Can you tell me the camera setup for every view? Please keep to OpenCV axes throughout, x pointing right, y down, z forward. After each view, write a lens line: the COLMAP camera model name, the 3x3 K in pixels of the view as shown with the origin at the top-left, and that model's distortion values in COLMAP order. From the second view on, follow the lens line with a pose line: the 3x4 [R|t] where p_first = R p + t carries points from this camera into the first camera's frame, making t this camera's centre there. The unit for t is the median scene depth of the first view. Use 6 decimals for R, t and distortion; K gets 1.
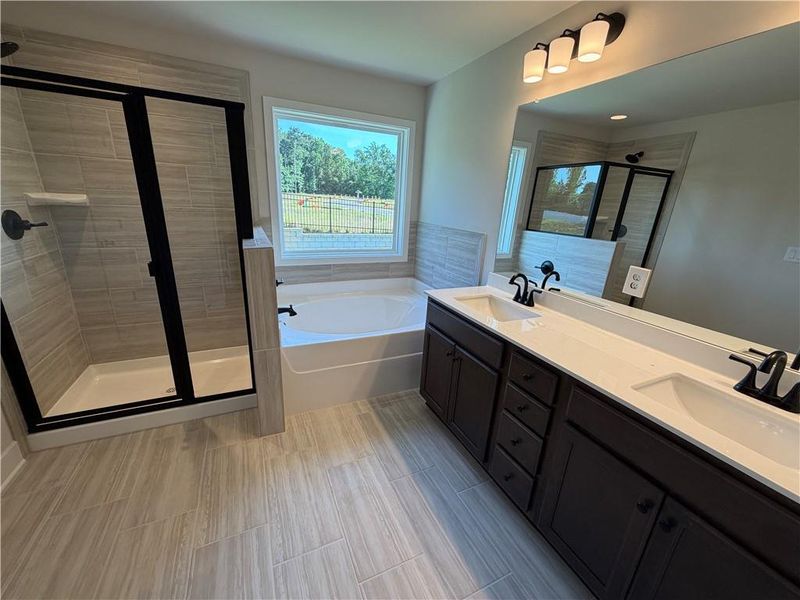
lens RADIAL K [[324.1, 0, 393.5], [0, 324.1, 297.4], [0, 0, 1]] dist [0.015586, -0.000211]
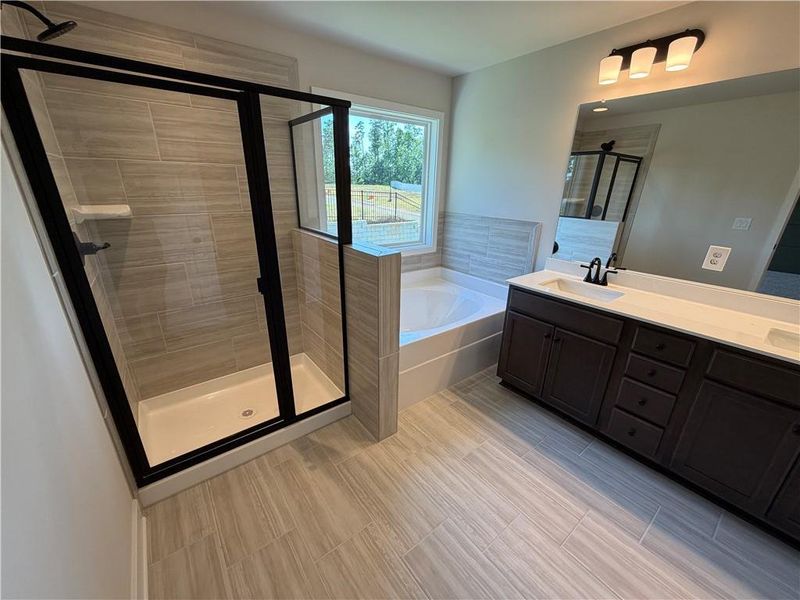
lens RADIAL K [[324.1, 0, 396.1], [0, 324.1, 297.6], [0, 0, 1]] dist [0.015586, -0.000211]
pose [[0.973266, -0.106198, 0.203654, -0.493676], [0.095998, 0.993610, 0.059356, -0.064054], [-0.208657, -0.038219, 0.977242, 0.028429]]
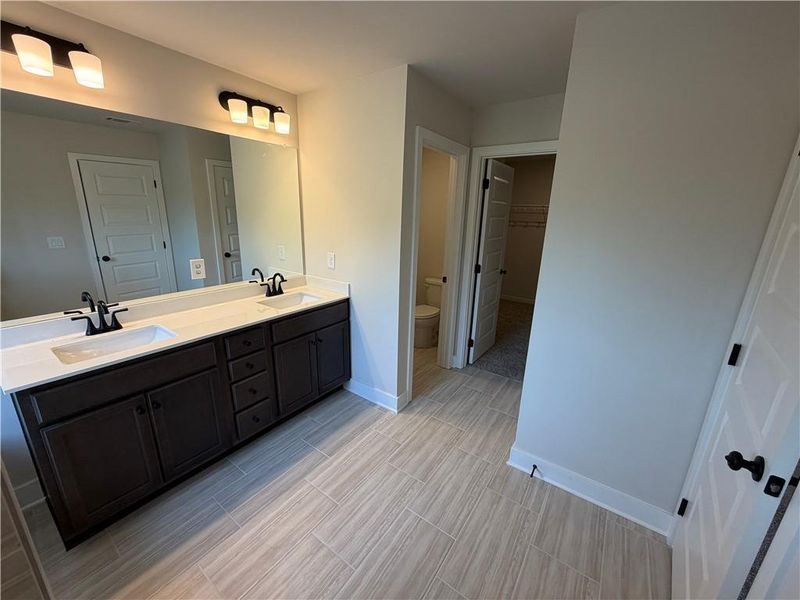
lens RADIAL K [[324.1, 0, 399.4], [0, 324.1, 300.1], [0, 0, 1]] dist [0.015586, -0.000211]
pose [[-0.496370, -0.290957, 0.817901, -0.688503], [0.211760, 0.873119, 0.439113, -0.272262], [-0.841888, 0.391162, -0.371777, 0.593957]]
